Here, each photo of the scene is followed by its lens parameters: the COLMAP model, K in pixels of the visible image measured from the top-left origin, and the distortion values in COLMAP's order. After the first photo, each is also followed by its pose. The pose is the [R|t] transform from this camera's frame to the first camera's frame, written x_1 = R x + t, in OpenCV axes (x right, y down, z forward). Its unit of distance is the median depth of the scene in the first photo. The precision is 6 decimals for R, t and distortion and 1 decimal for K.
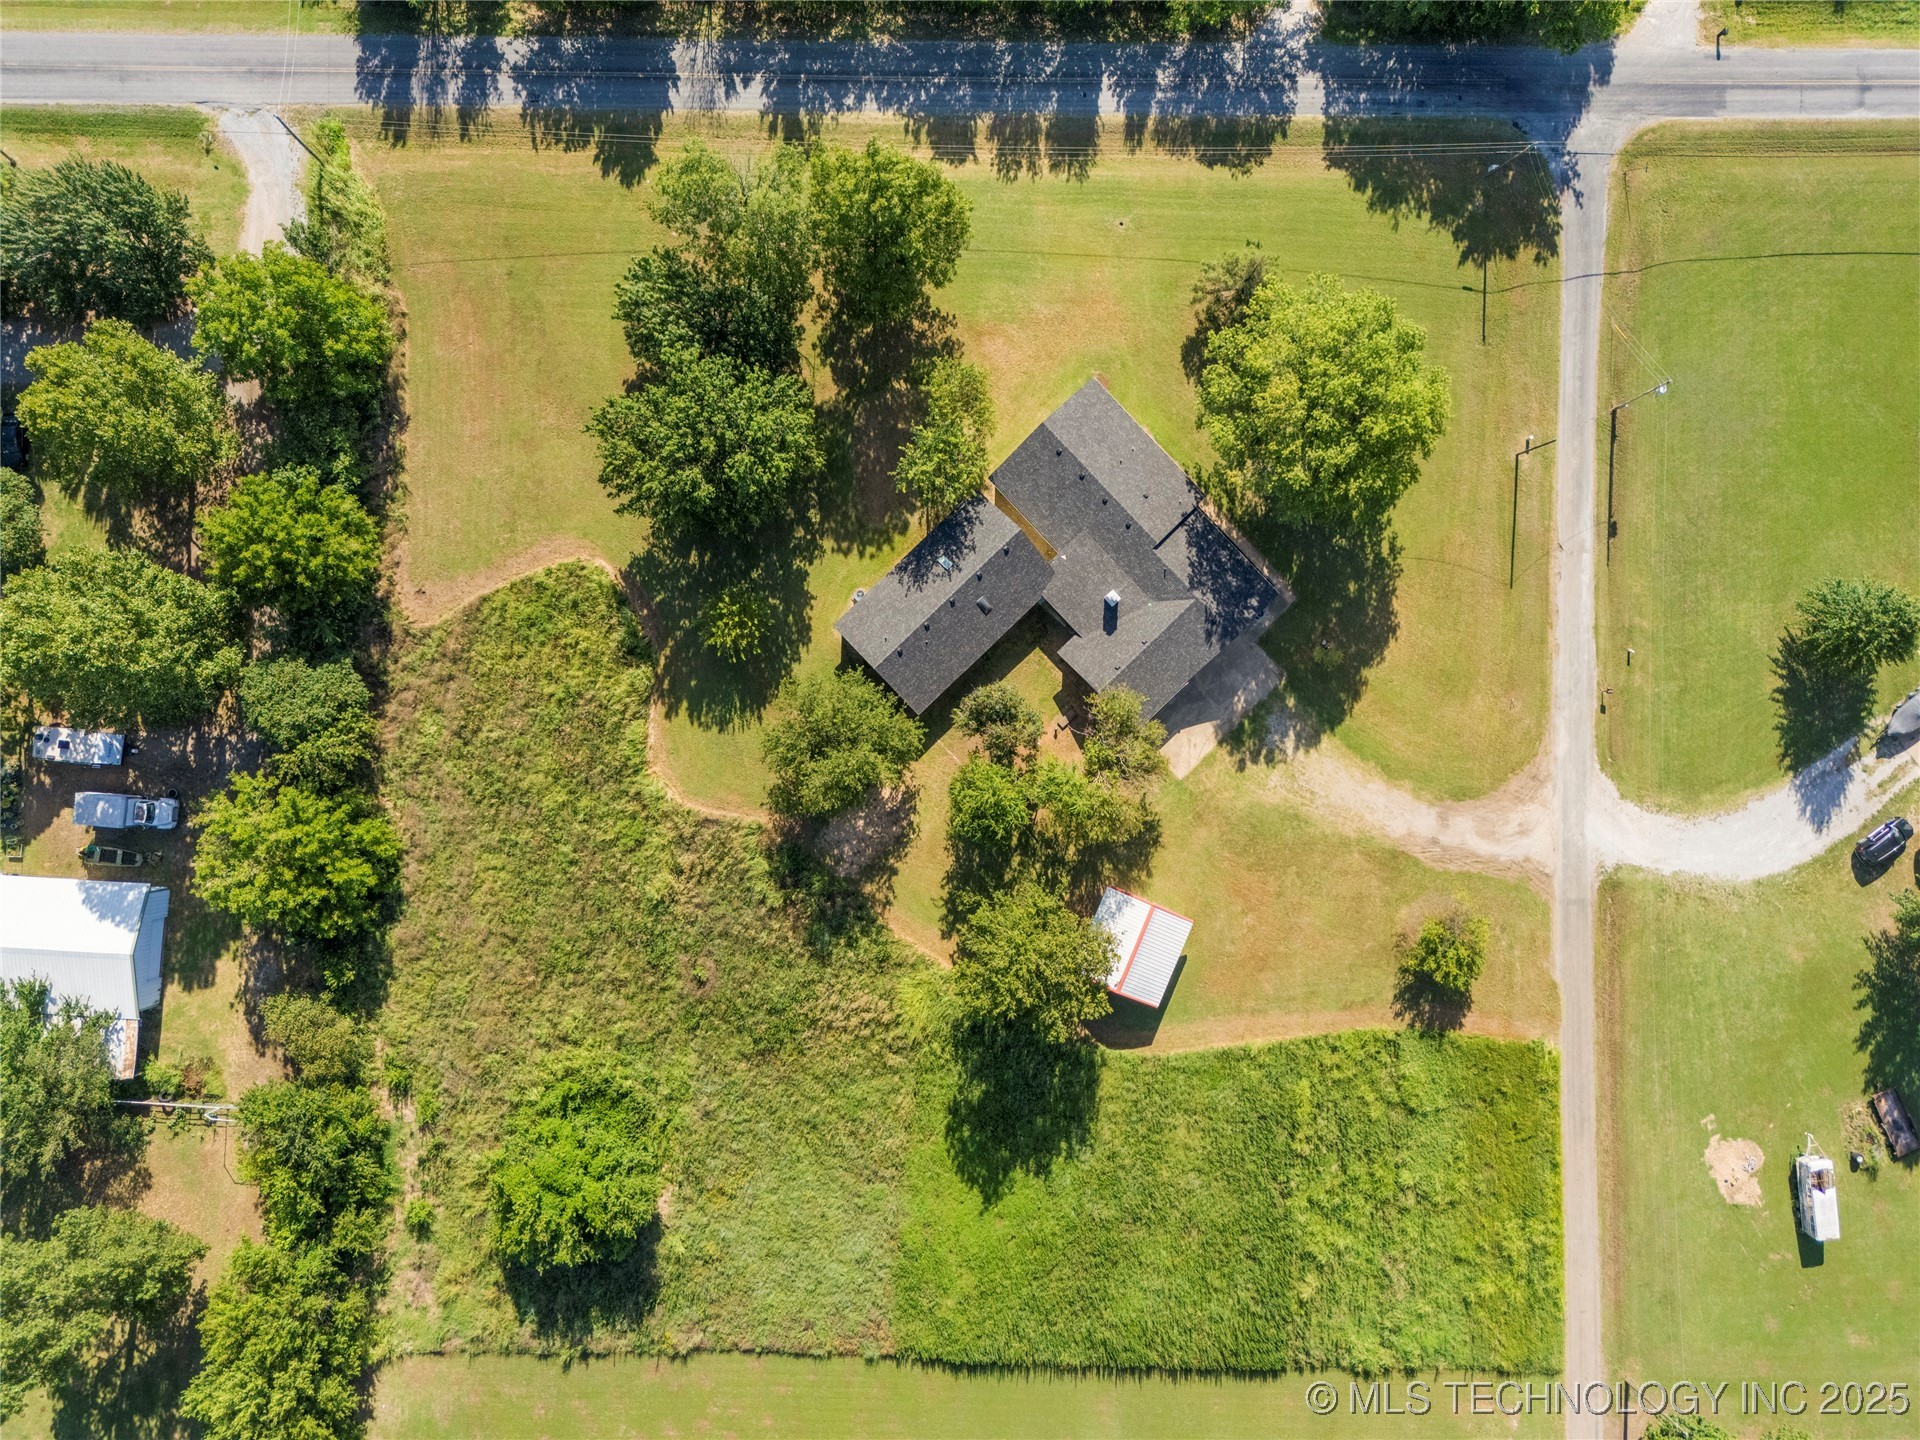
lens RADIAL K [[1396.5, 0, 963.9], [0, 1396.5, 741.8], [0, 0, 1]] dist [0.064296, -0.054932]
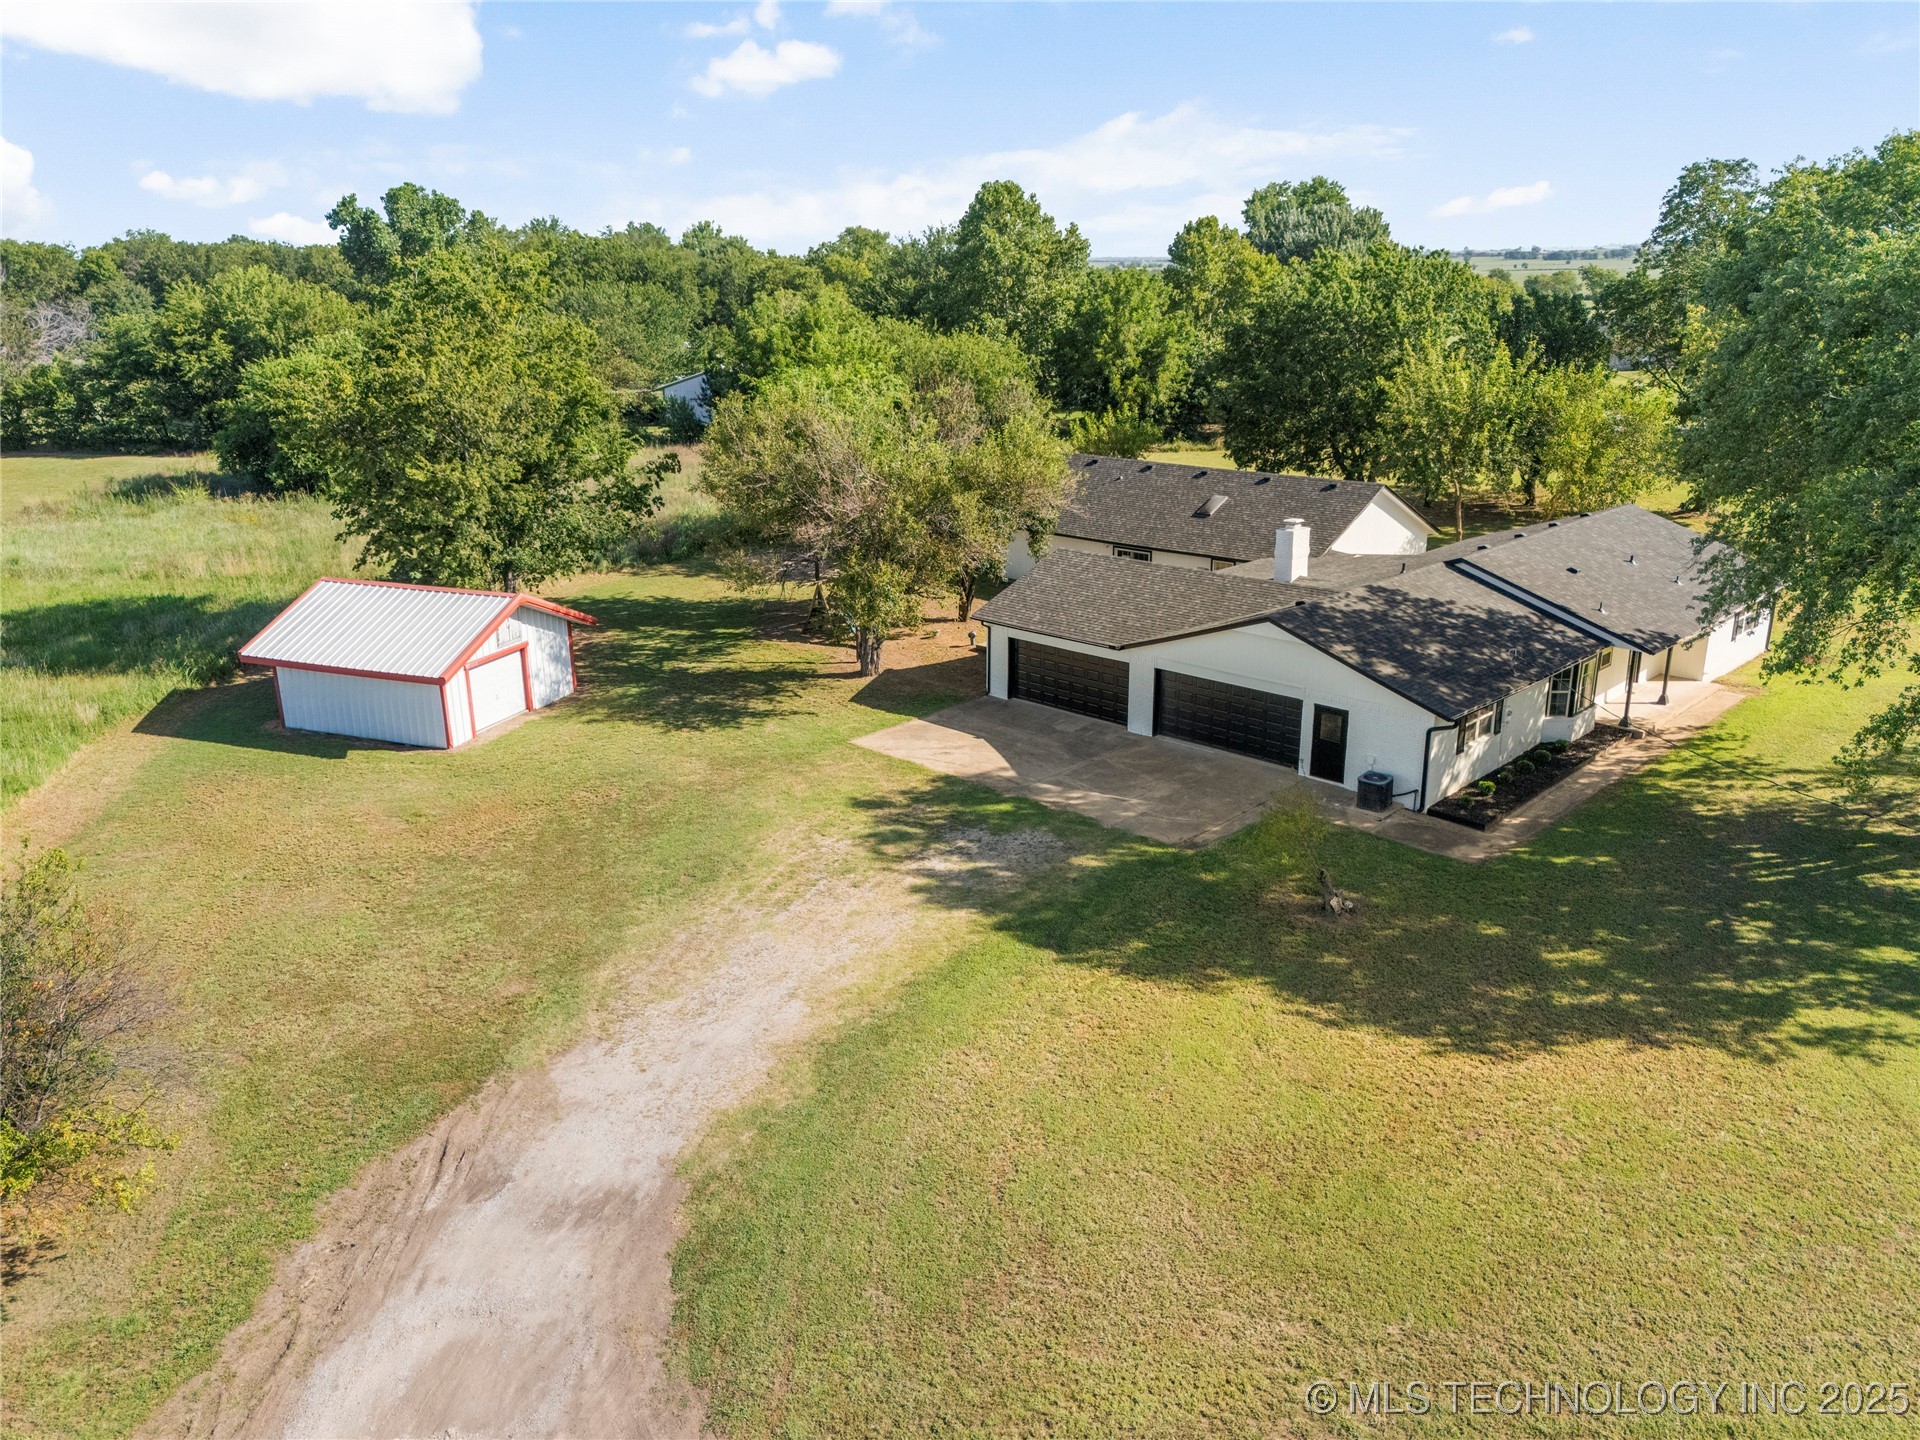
lens RADIAL K [[1457.7, 0, 955.7], [0, 1457.7, 660.6], [0, 0, 1]] dist [0.049052, -0.032414]
pose [[0.027832, 0.247358, -0.968524, 0.512509], [-0.998316, 0.056217, -0.014331, 0.001071], [0.050903, 0.967292, 0.248506, 0.885143]]
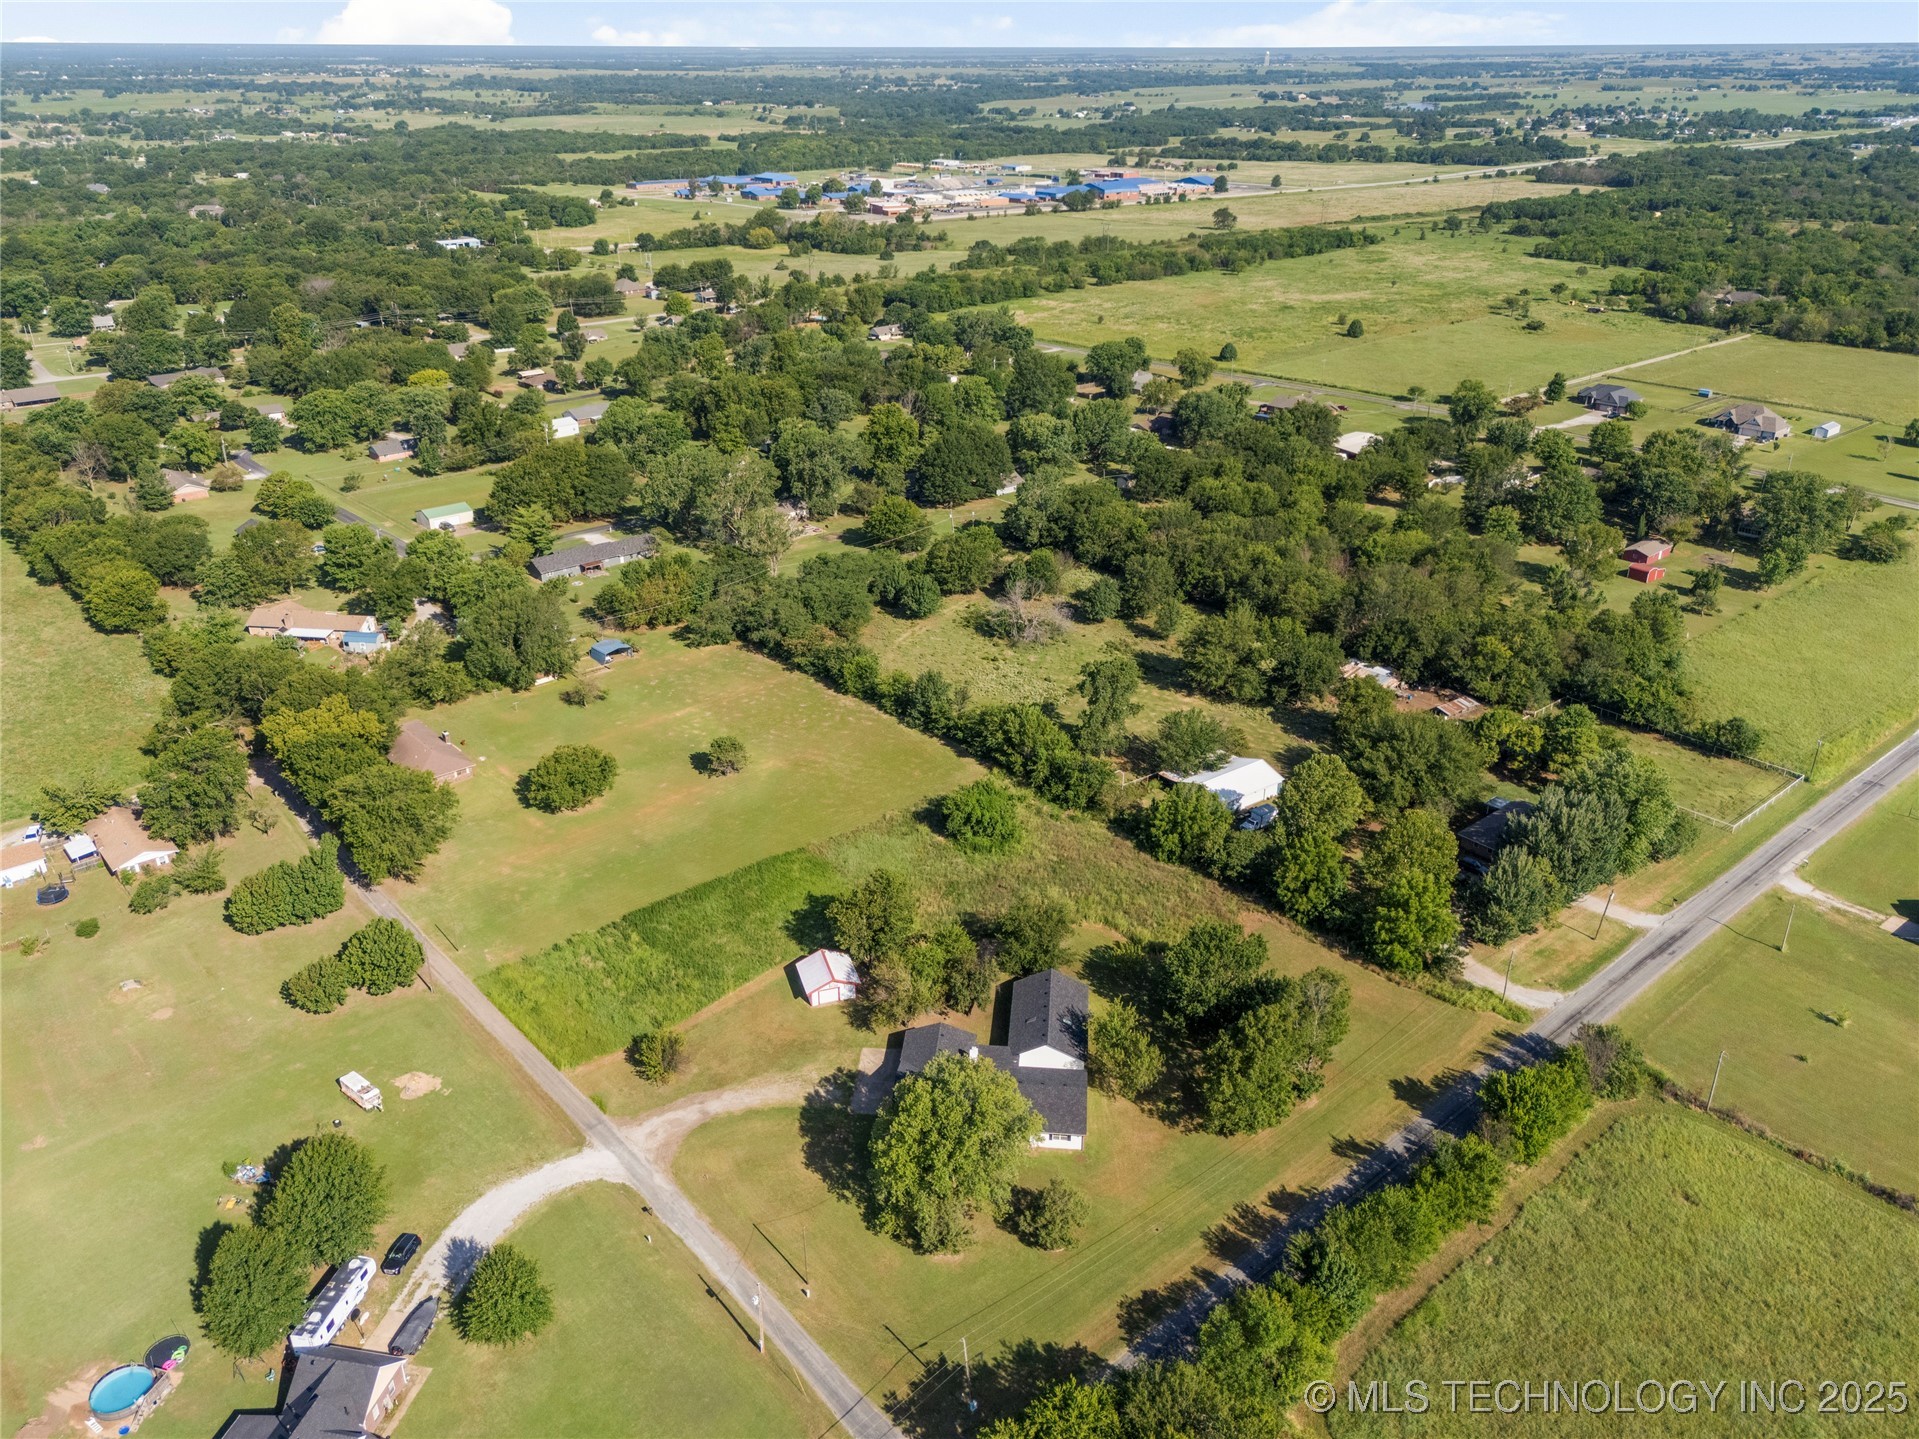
lens RADIAL K [[1397.8, 0, 949.4], [0, 1397.8, 691.7], [0, 0, 1]] dist [0.130696, -0.294055]
pose [[-0.756767, 0.243442, -0.606663, 0.941564], [-0.653503, -0.259865, 0.710918, -1.056611], [0.015417, 0.934455, 0.355747, 0.062499]]
